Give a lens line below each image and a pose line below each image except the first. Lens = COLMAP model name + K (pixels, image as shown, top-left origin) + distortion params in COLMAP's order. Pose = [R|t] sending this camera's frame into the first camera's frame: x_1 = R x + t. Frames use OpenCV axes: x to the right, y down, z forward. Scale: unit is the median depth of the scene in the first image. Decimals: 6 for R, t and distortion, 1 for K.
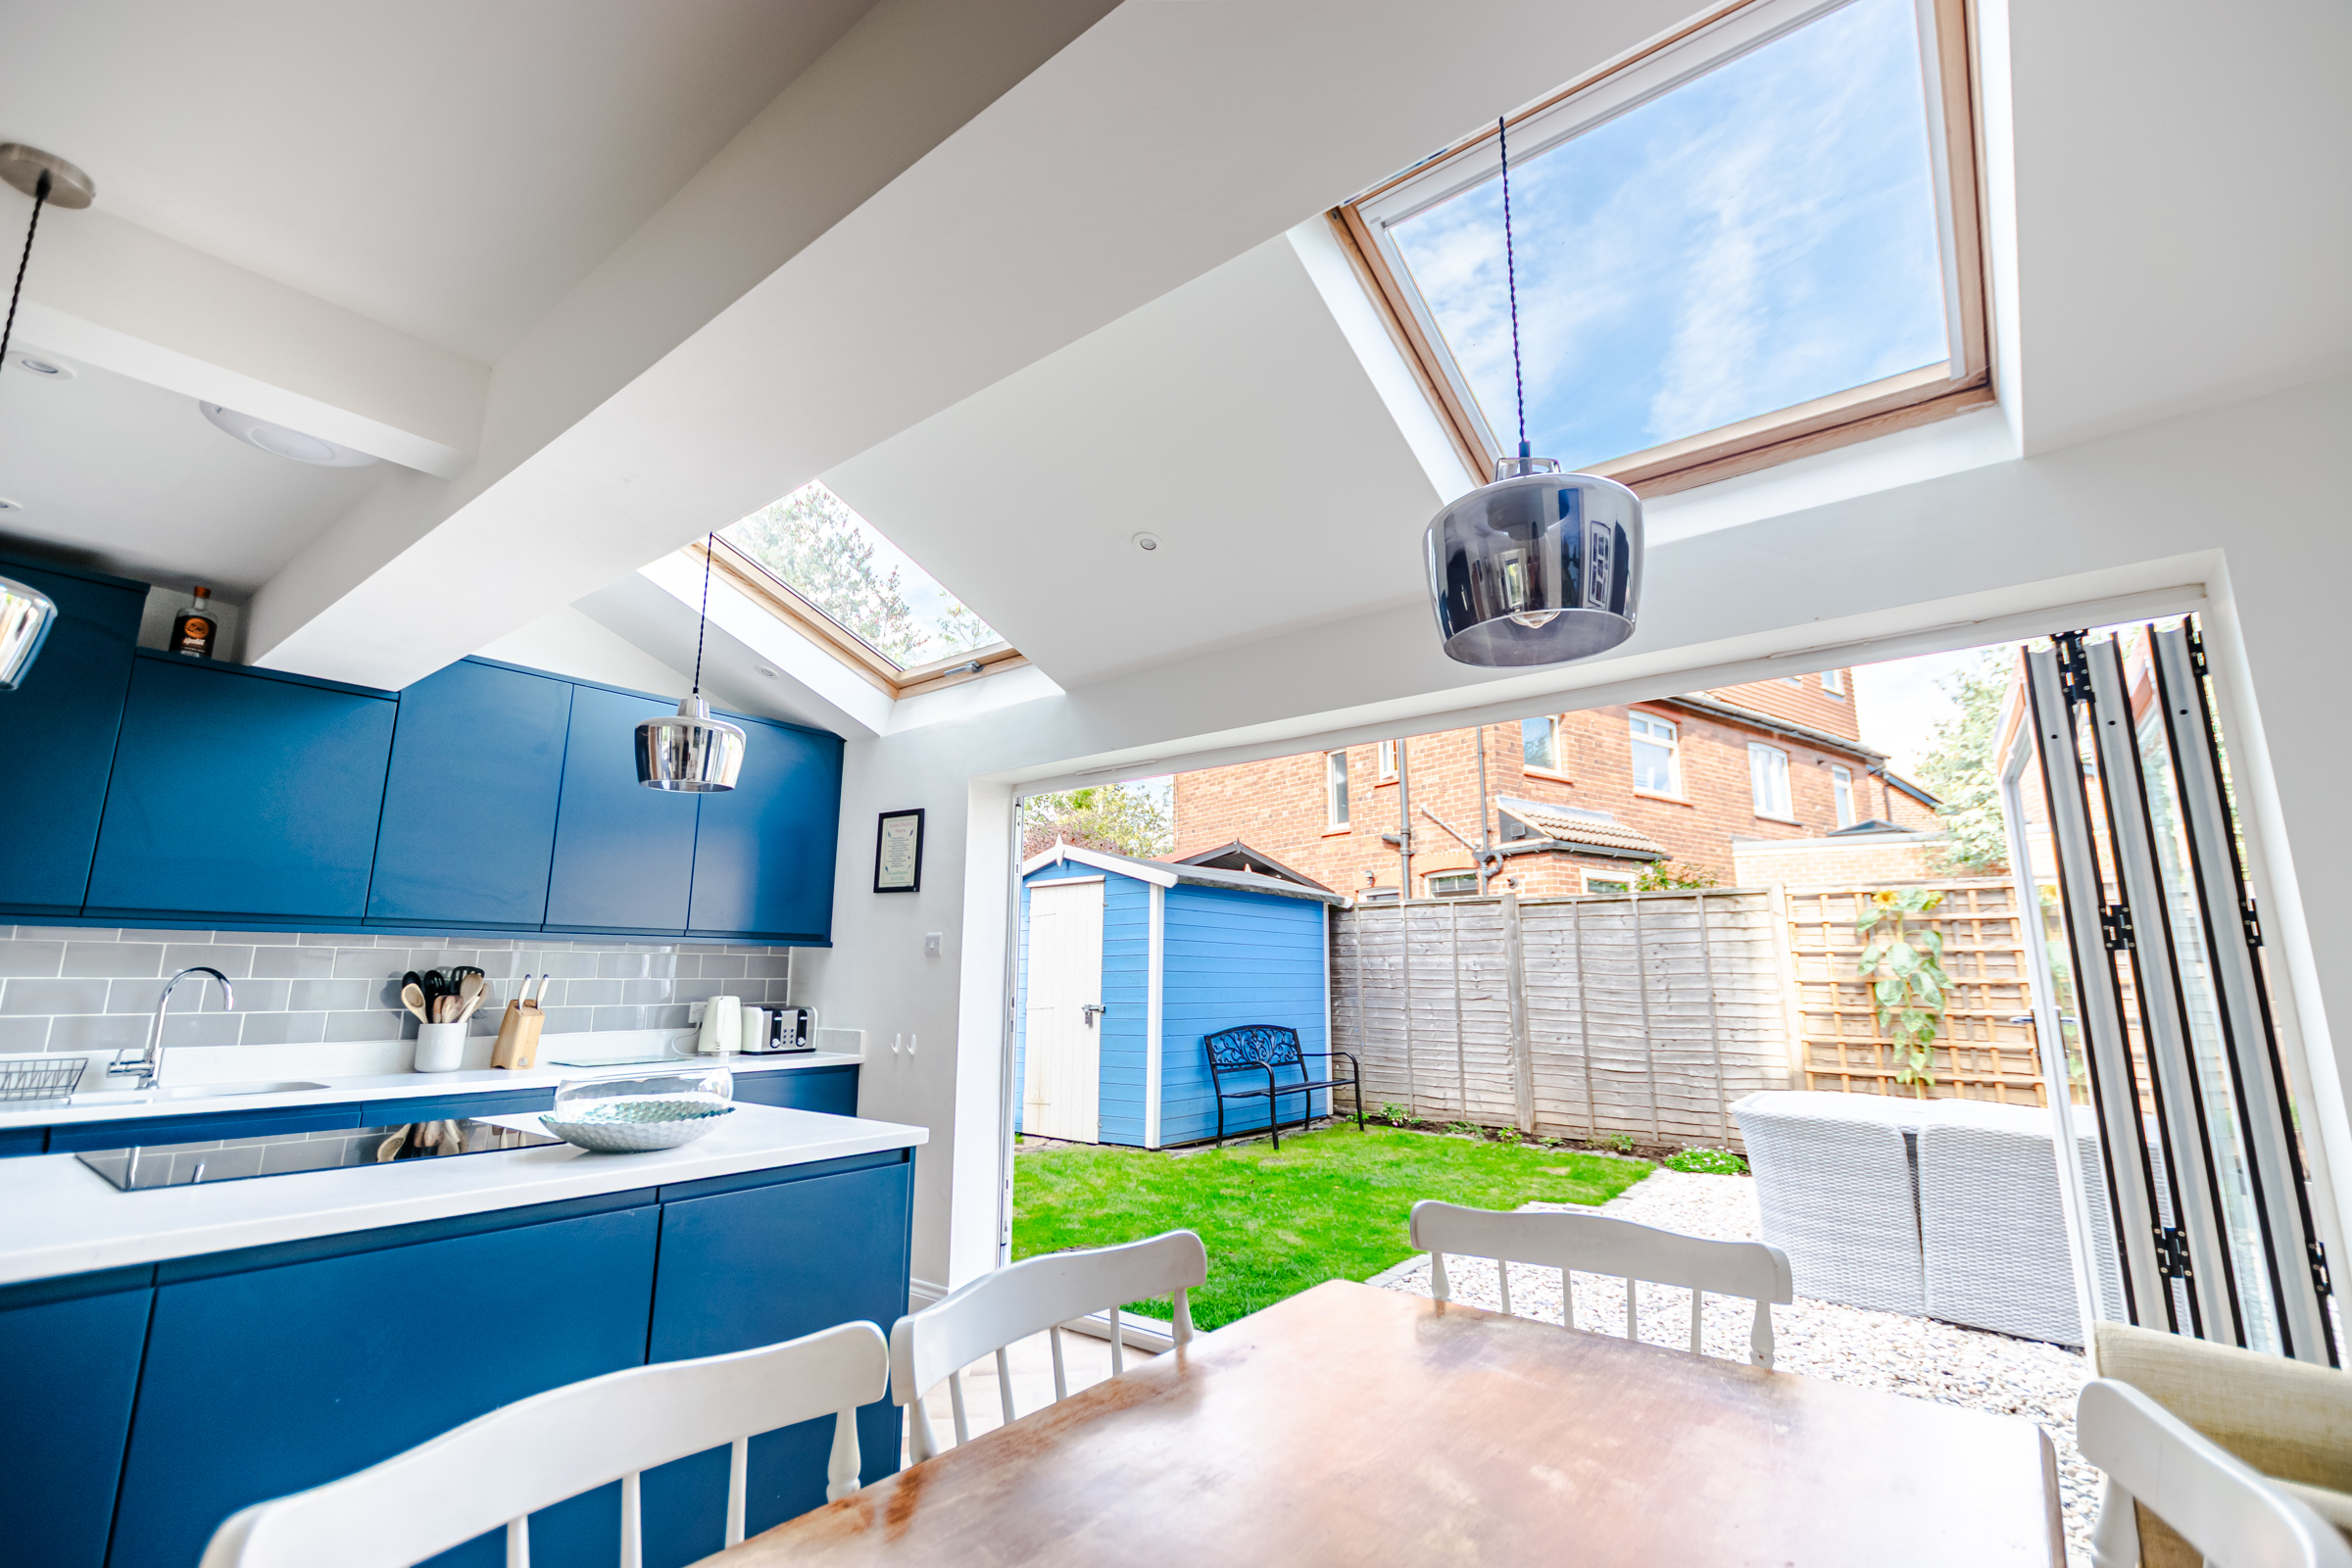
lens RADIAL K [[1014.2, 0, 1186.4], [0, 1014.2, 780.4], [0, 0, 1]] dist [0.009327, -0.000343]
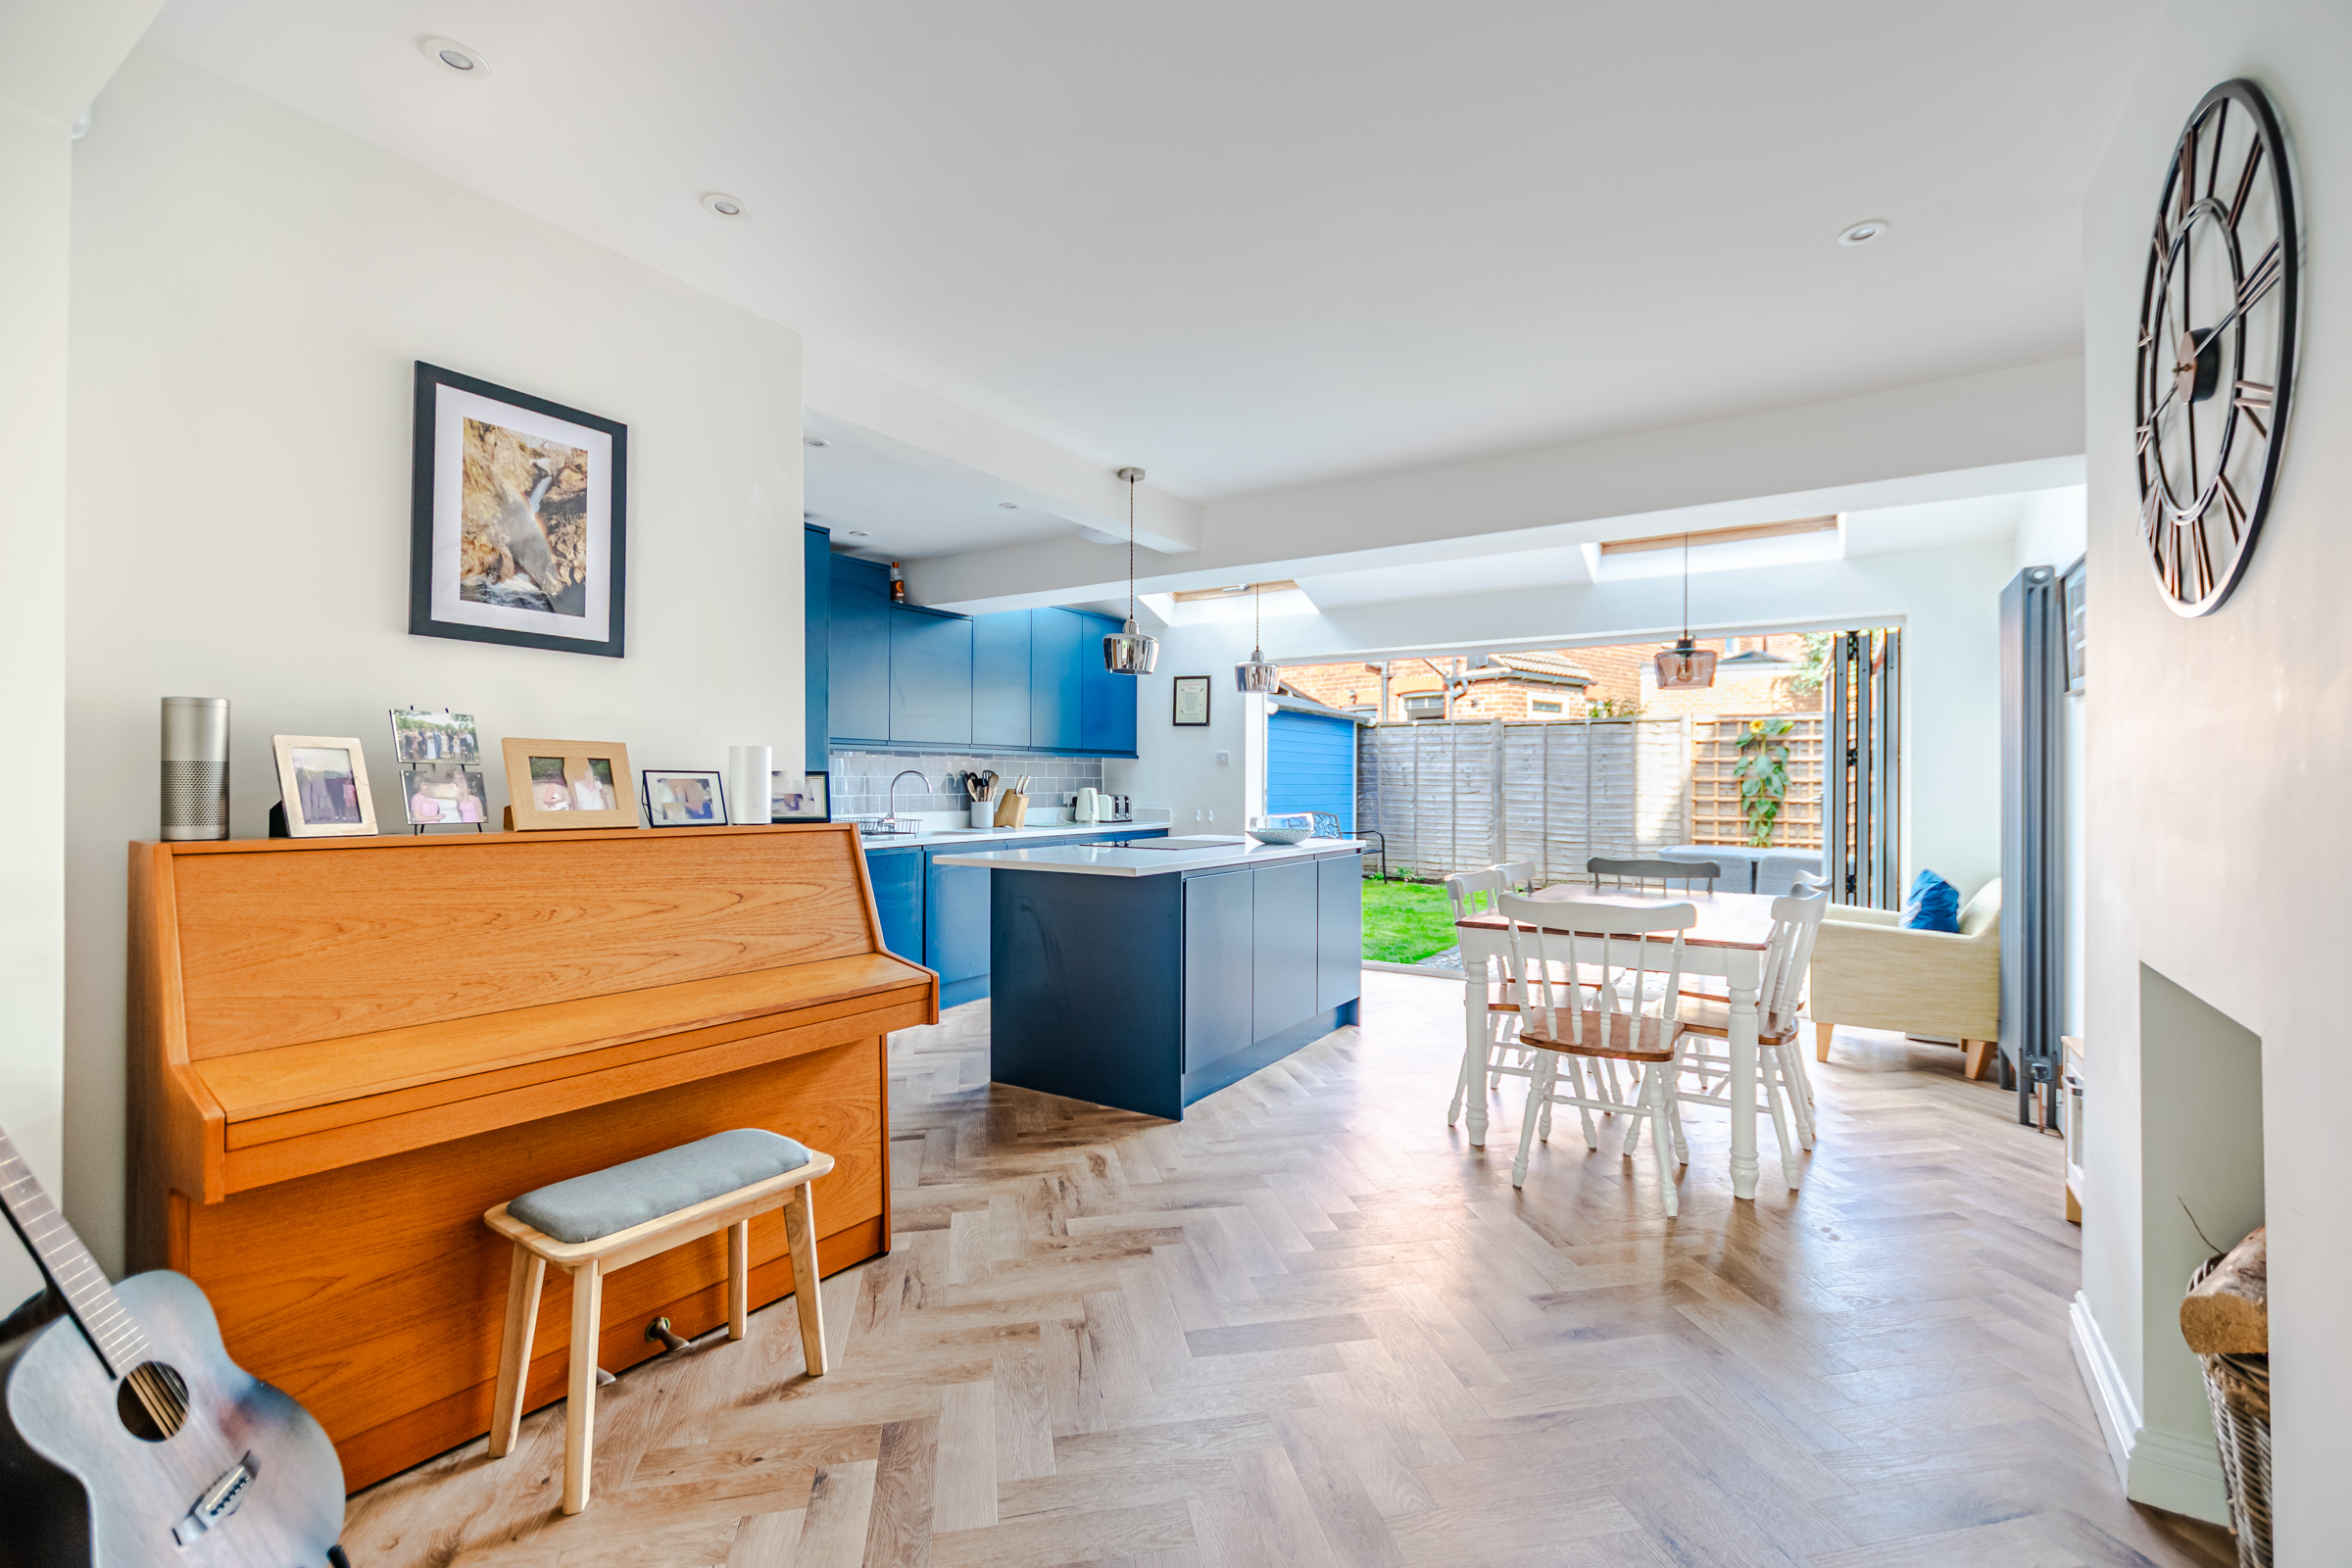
lens RADIAL K [[1027.4, 0, 1176.0], [0, 1027.4, 784.0], [0, 0, 1]] dist [-0.002378, -0.000188]
pose [[0.995942, 0.001688, 0.089978, -0.245743], [-0.019401, 0.980341, 0.196355, -0.066105], [-0.087878, -0.197304, 0.976396, -0.340237]]
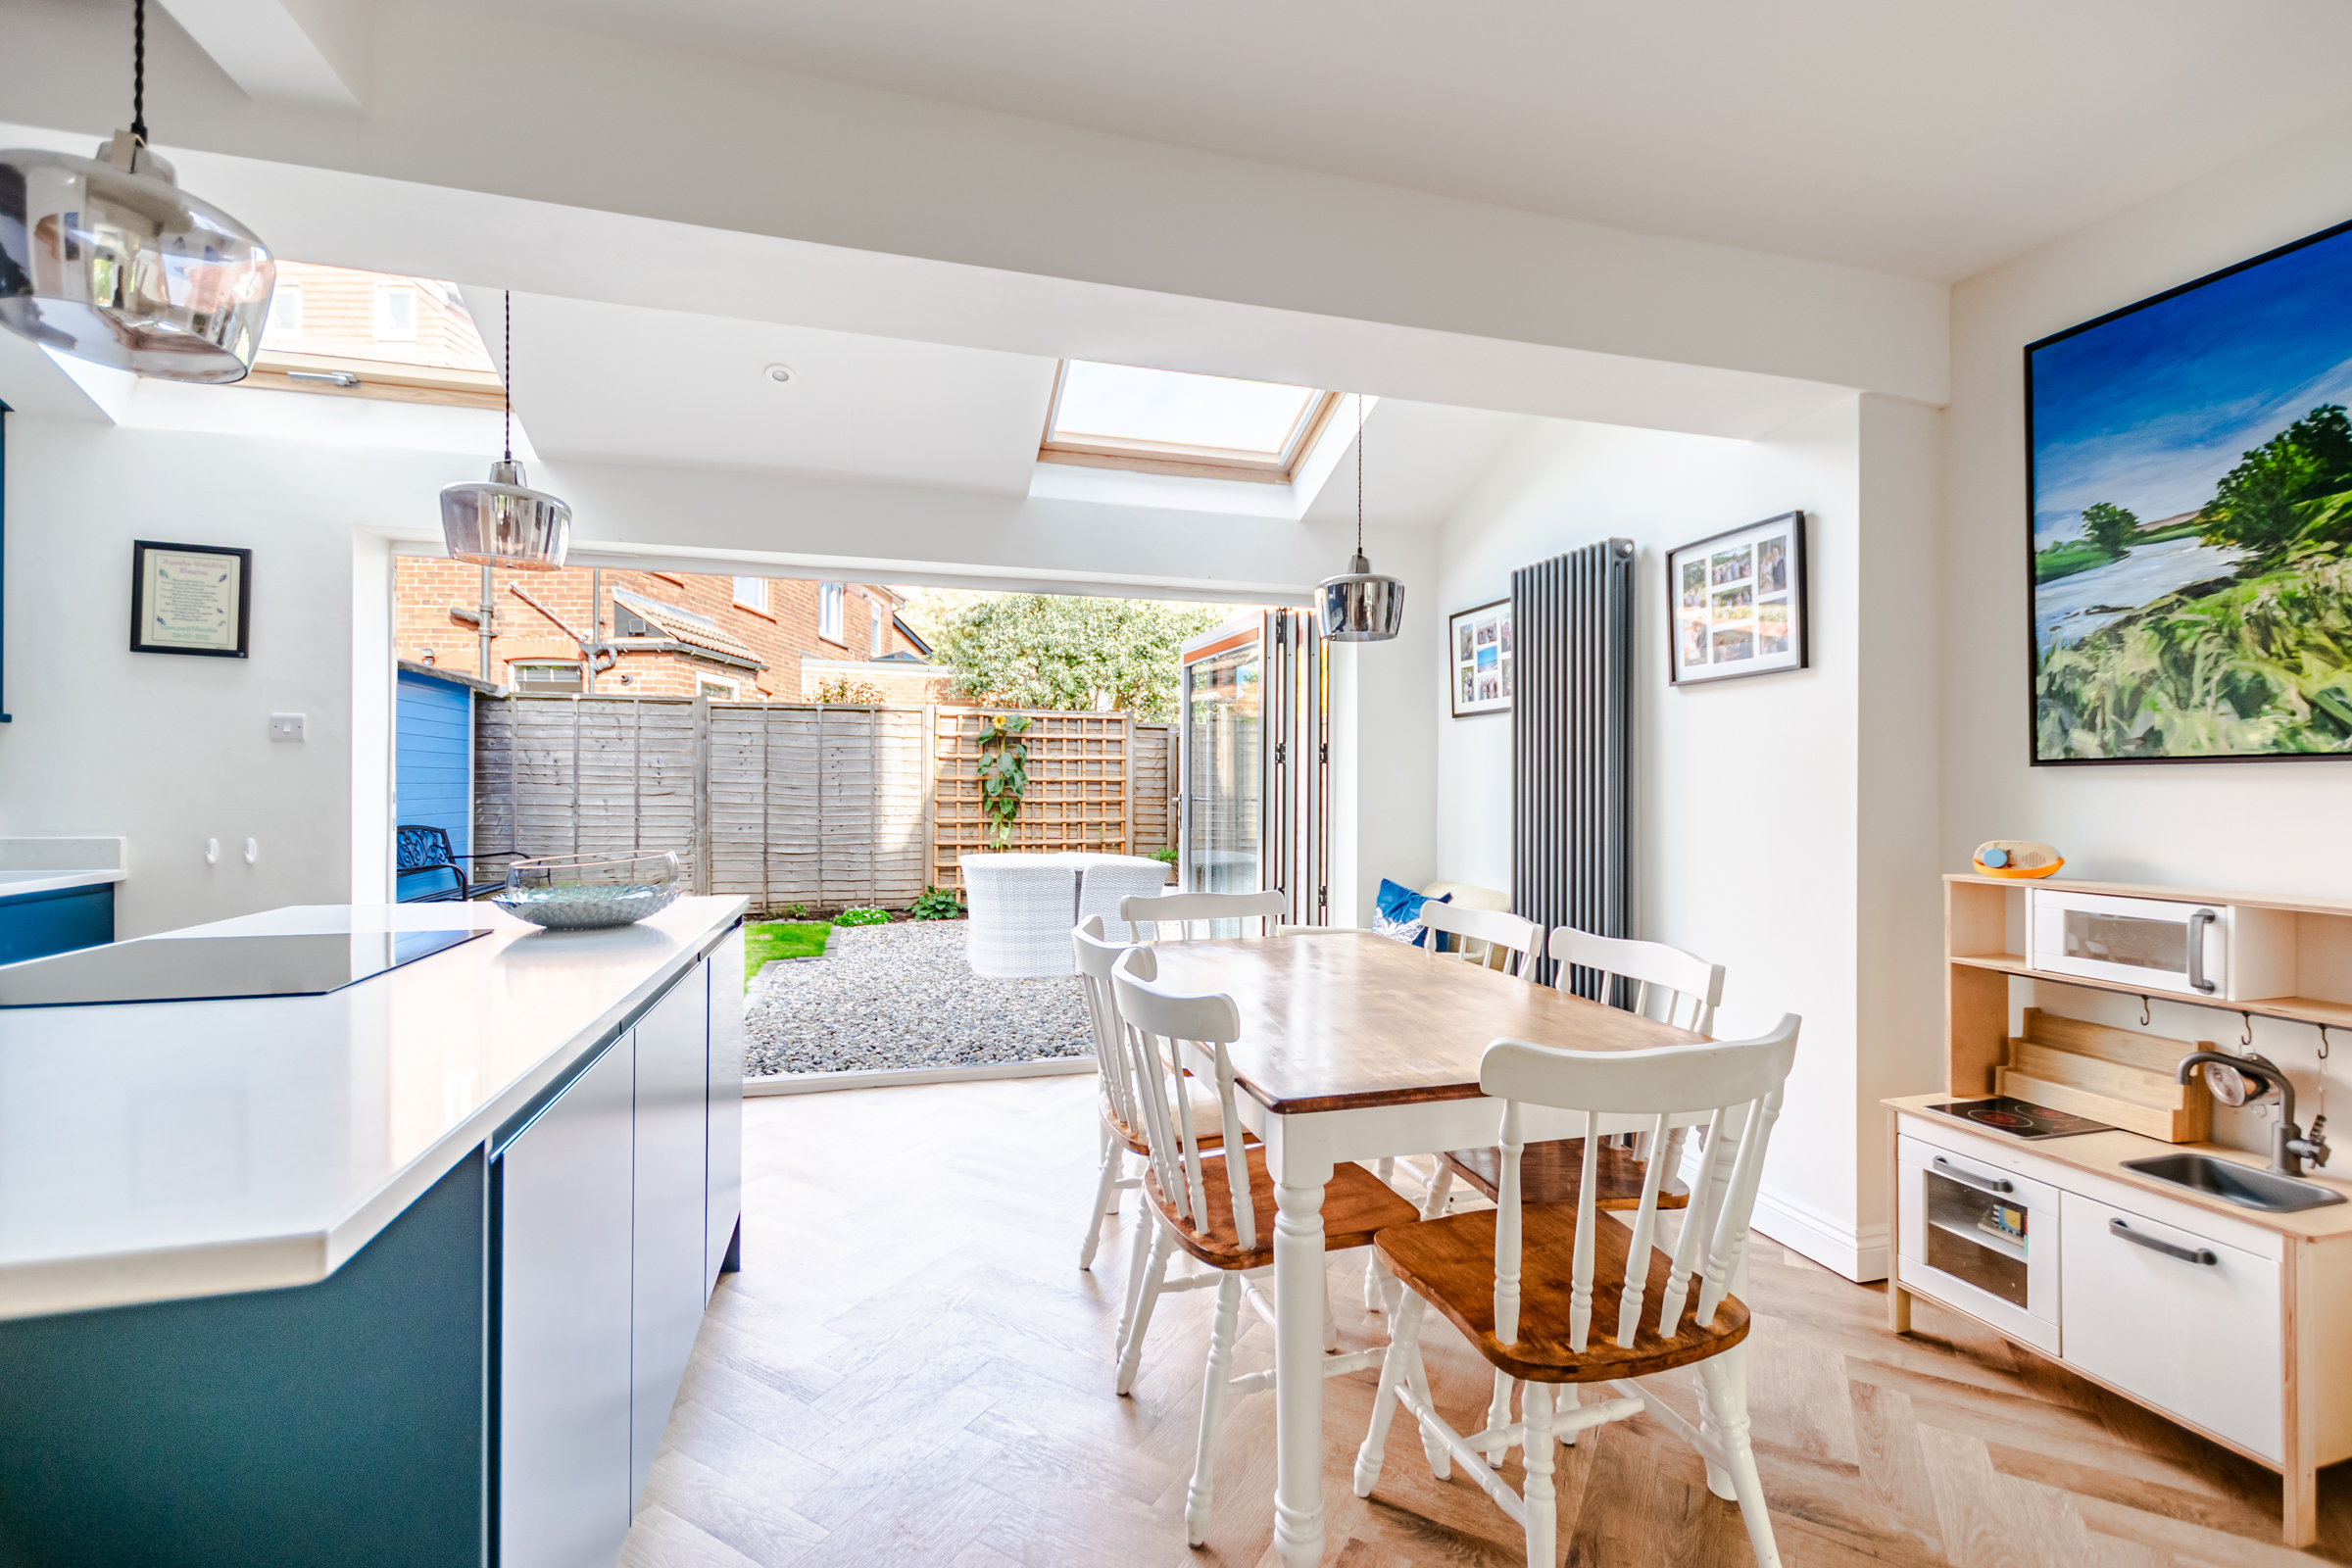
lens RADIAL K [[1014.2, 0, 1186.4], [0, 1014.2, 780.4], [0, 0, 1]] dist [0.009327, -0.000343]
pose [[0.584092, 0.004324, 0.811676, -0.249956], [-0.162265, 0.980422, 0.111546, -0.000965], [-0.795303, -0.196860, 0.573358, -0.015550]]
